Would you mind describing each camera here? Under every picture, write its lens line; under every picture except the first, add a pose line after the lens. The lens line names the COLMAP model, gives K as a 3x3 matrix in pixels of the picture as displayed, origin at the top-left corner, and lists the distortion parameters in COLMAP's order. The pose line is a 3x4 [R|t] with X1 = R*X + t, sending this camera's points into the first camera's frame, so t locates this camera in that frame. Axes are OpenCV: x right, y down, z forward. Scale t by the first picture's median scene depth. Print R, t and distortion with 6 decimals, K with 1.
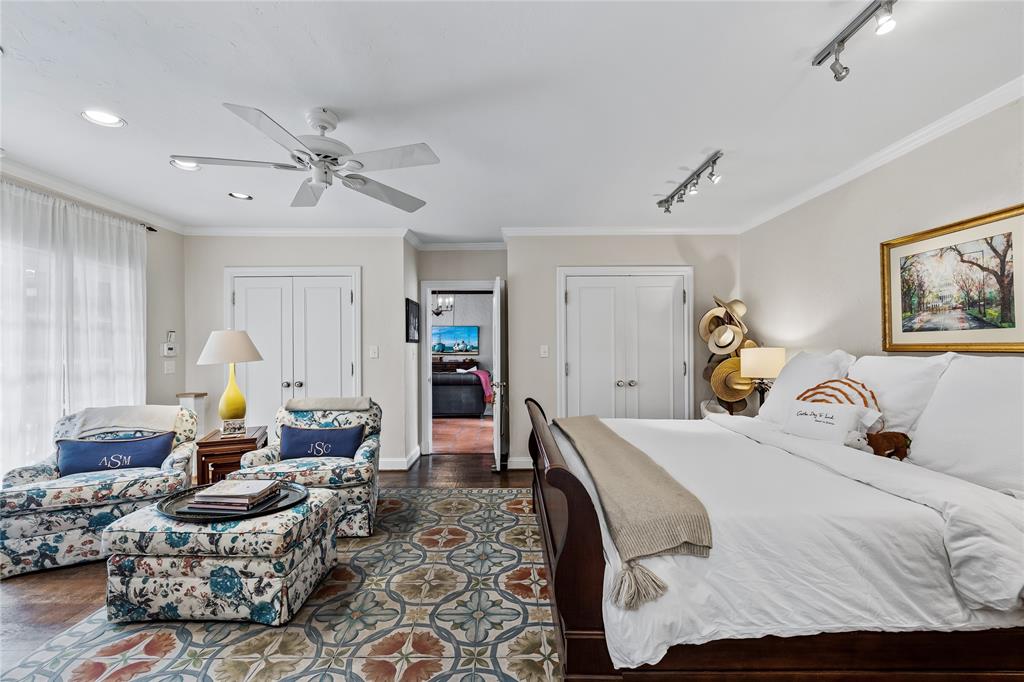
lens RADIAL K [[442.9, 0, 505.7], [0, 442.9, 346.1], [0, 0, 1]] dist [0.011730, 0.000090]
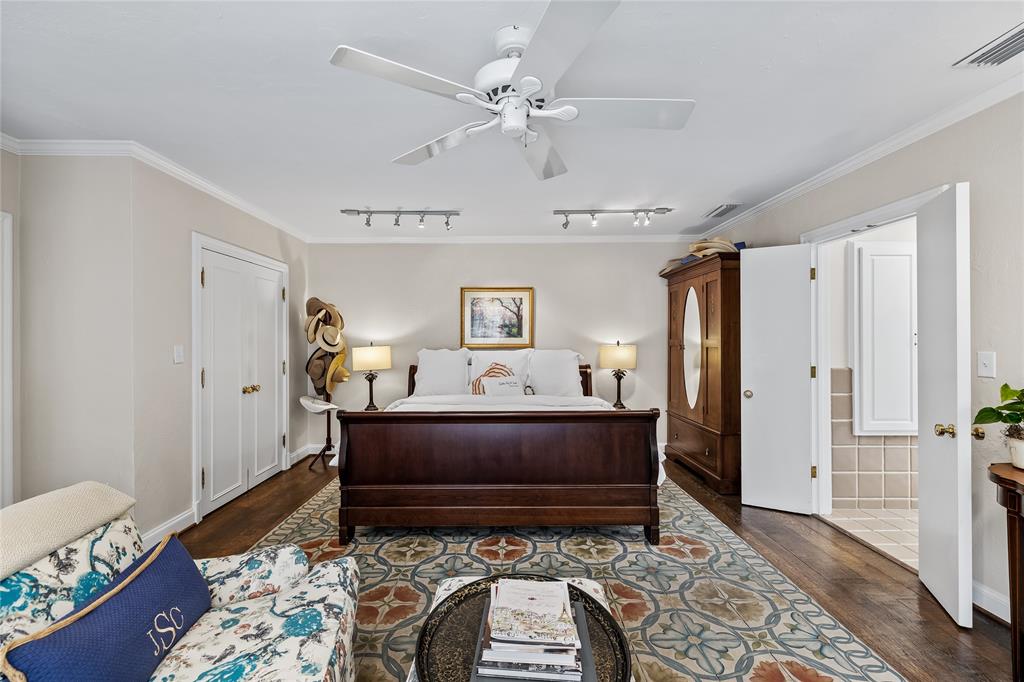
lens RADIAL K [[442.9, 0, 506.2], [0, 442.9, 339.4], [0, 0, 1]] dist [0.011730, 0.000090]
pose [[-0.010144, 0.005684, 0.999932, -1.028573], [-0.002362, 0.999981, -0.005708, -0.014618], [-0.999946, -0.002420, -0.010131, 0.923531]]
